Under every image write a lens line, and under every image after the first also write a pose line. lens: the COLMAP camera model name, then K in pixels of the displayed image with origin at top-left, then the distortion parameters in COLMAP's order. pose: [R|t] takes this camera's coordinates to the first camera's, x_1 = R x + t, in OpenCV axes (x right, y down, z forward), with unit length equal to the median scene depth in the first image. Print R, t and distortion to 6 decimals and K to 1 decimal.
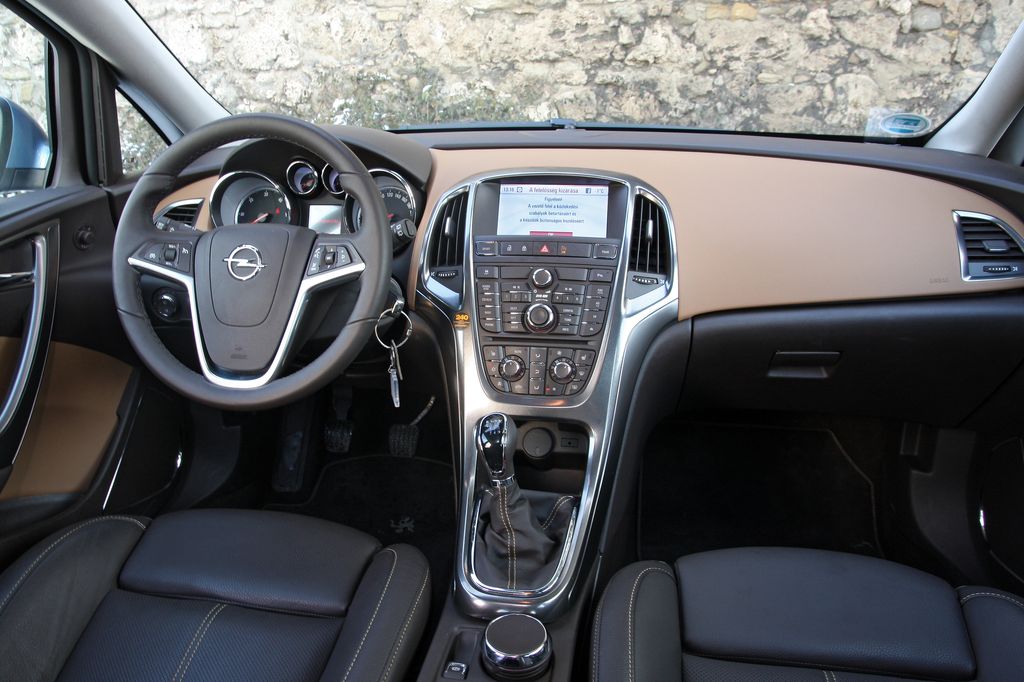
lens RADIAL K [[770.0, 0, 495.6], [0, 770.0, 340.4], [0, 0, 1]] dist [-0.142022, 0.107283]
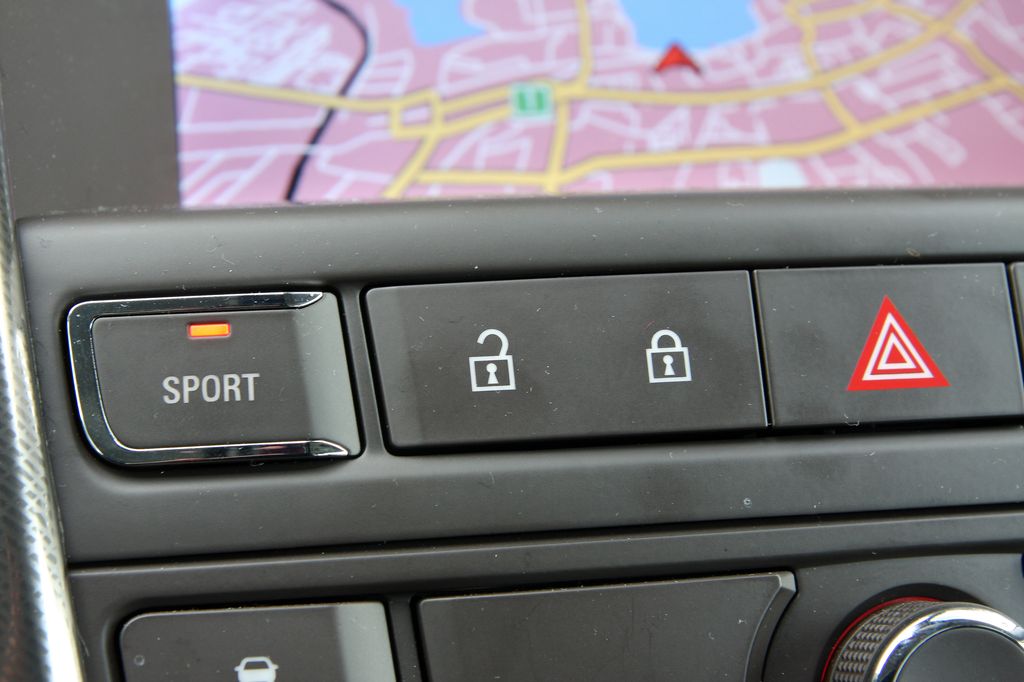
lens RADIAL K [[2102.2, 0, 512.0], [0, 2102.2, 341.0], [0, 0, 1]] dist [-0.033504, -0.161988]
pose [[0.917433, -0.083191, 0.389096, -0.020161], [0.071210, 0.996439, 0.045141, -0.038125], [-0.391466, -0.013706, 0.920091, 0.225668]]
